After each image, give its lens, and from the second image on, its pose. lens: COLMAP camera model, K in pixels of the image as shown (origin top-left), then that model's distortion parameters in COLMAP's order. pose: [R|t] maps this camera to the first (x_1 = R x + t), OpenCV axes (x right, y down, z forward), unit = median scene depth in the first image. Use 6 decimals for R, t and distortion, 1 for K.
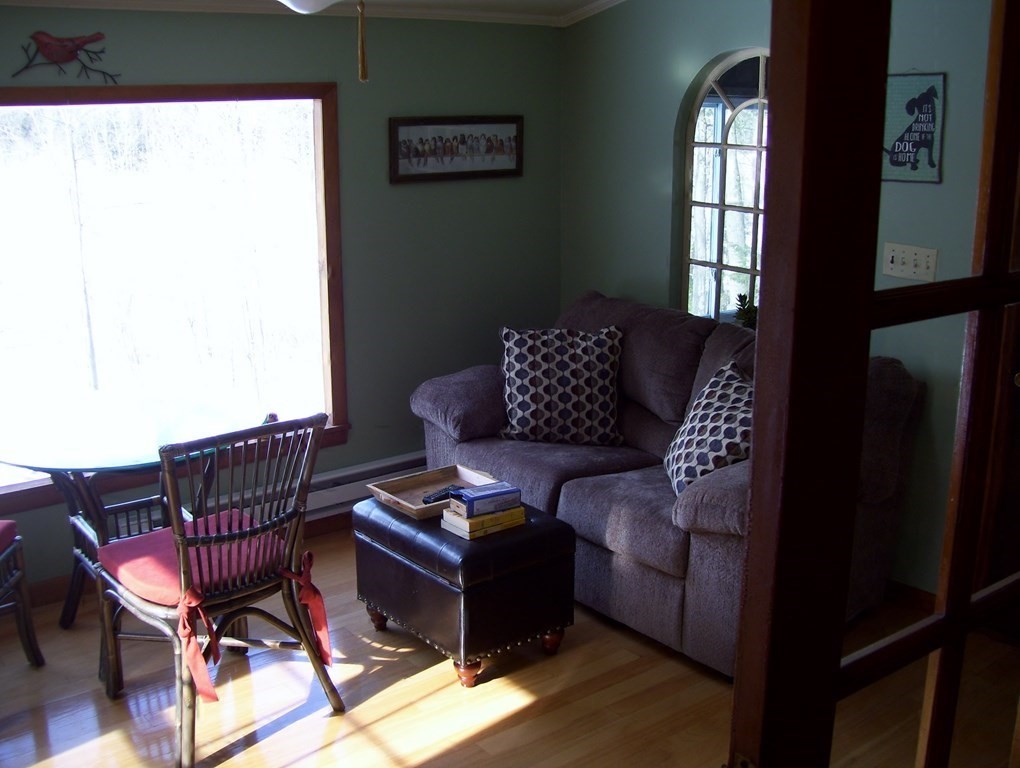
lens RADIAL K [[1072.8, 0, 510.0], [0, 1072.8, 384.0], [0, 0, 1]] dist [-0.183151, 0.125305]
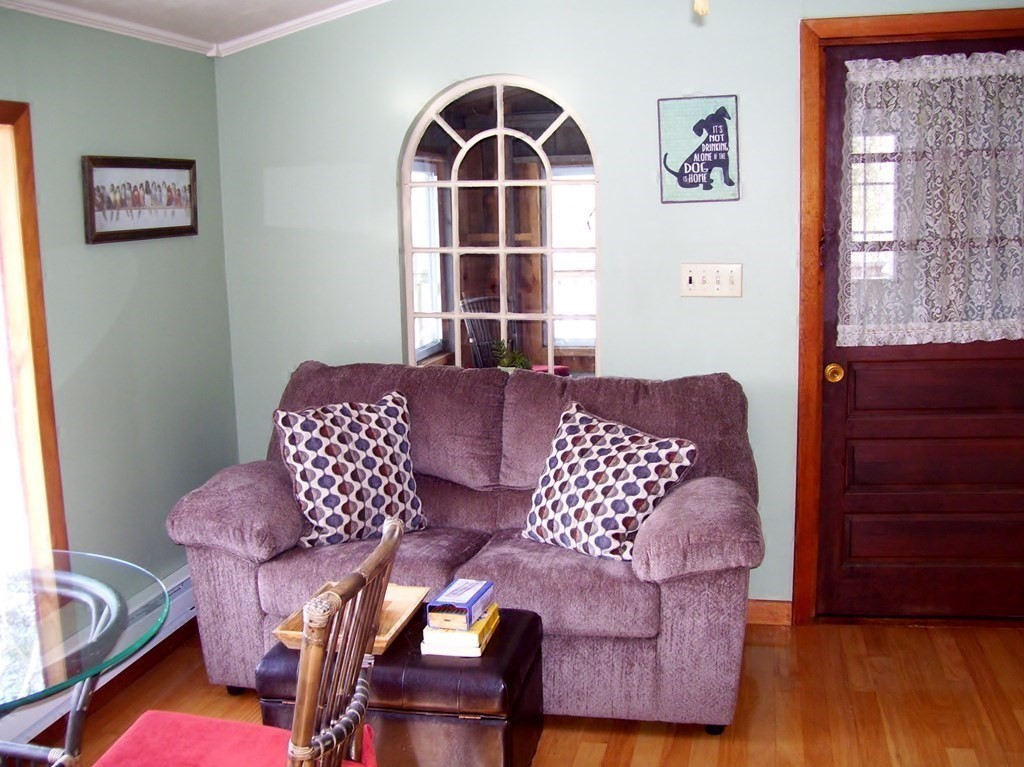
lens RADIAL K [[1097.0, 0, 512.0], [0, 1097.0, 383.5], [0, 0, 1]] dist [-0.135988, -0.004818]
pose [[0.779572, -0.120130, 0.614684, -0.371320], [0.178437, 0.983360, -0.034121, -0.014128], [-0.600357, 0.136282, 0.788035, 0.254453]]
